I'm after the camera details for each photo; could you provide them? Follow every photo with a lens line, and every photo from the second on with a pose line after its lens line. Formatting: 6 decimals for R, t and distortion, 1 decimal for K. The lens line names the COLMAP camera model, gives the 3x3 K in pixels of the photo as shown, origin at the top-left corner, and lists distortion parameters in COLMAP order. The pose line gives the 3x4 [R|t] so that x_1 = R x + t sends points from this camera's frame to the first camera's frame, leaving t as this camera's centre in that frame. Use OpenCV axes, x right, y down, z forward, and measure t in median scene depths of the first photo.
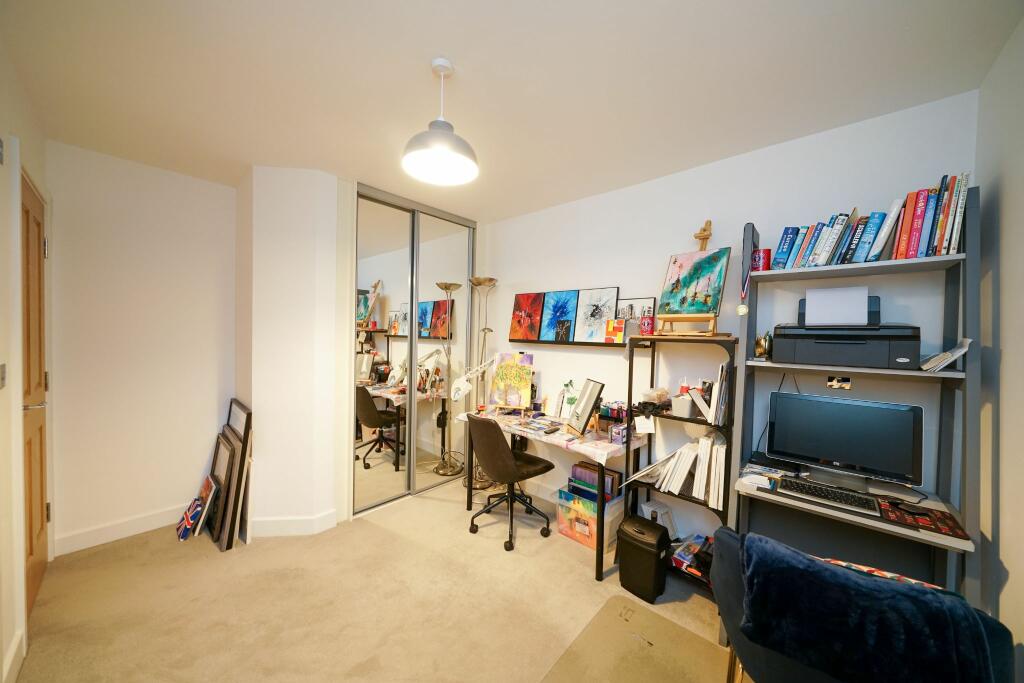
lens RADIAL K [[353.0, 0, 509.8], [0, 353.0, 343.5], [0, 0, 1]] dist [0.000007, 0.000048]
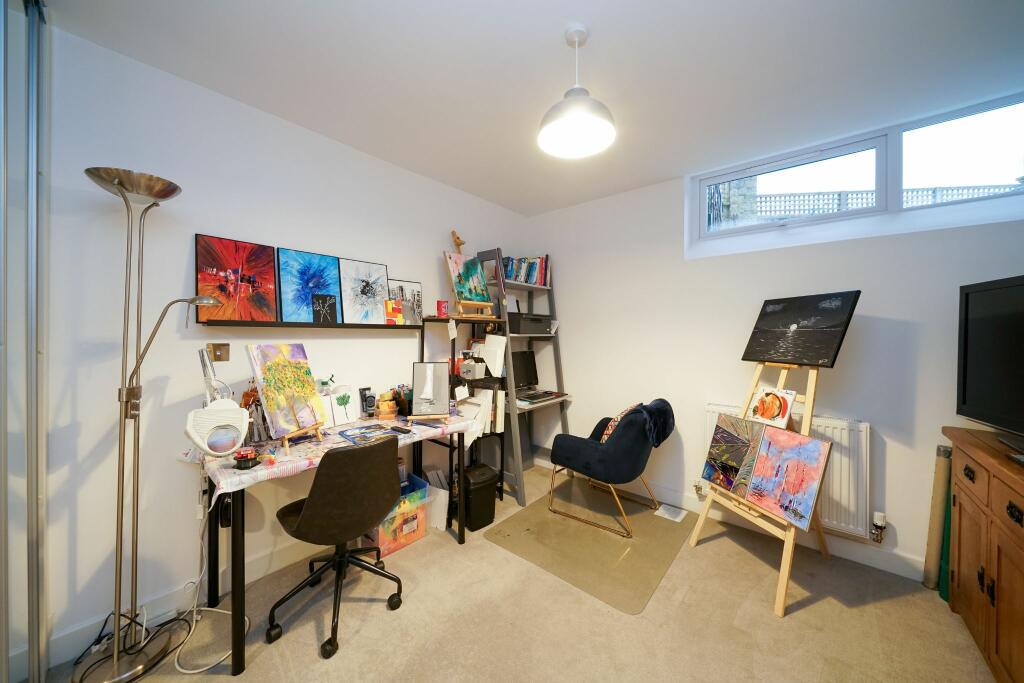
lens RADIAL K [[360.1, 0, 513.0], [0, 360.1, 335.0], [0, 0, 1]] dist [0.000068, -0.000051]
pose [[-0.031184, -0.029468, 0.999079, -0.626361], [0.018729, 0.999373, 0.030061, 0.002564], [-0.999338, 0.019649, -0.030612, 0.651946]]
